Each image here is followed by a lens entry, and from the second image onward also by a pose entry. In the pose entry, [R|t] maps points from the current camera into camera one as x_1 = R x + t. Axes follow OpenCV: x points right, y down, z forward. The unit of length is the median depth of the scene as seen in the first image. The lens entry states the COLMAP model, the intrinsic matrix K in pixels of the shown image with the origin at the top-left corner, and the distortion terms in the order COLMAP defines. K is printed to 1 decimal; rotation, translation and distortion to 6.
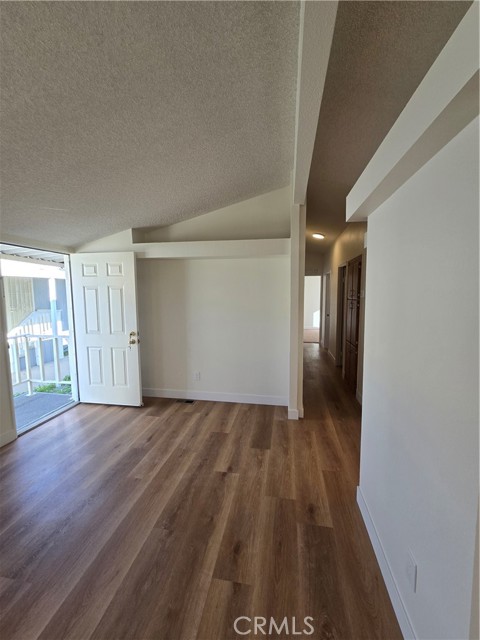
lens RADIAL K [[261.7, 0, 245.2], [0, 261.7, 316.5], [0, 0, 1]] dist [-0.005523, 0.001847]
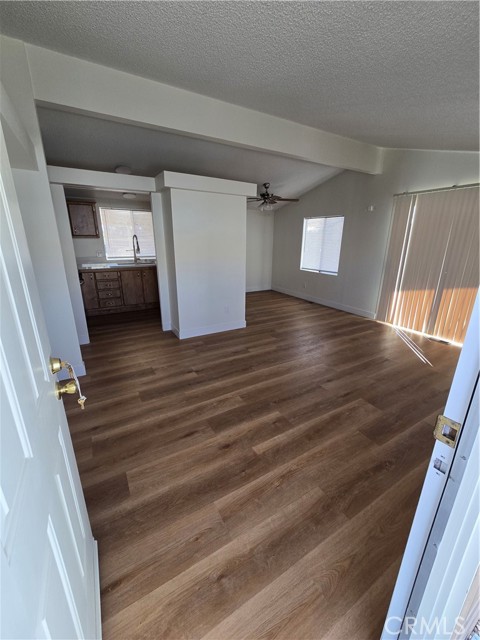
lens RADIAL K [[261.7, 0, 240.4], [0, 261.7, 318.5], [0, 0, 1]] dist [-0.005523, 0.001847]
pose [[-0.634961, -0.220442, 0.740425, -0.882707], [0.066635, 0.939225, 0.336772, -0.063172], [-0.769665, 0.263175, -0.581683, 1.181823]]
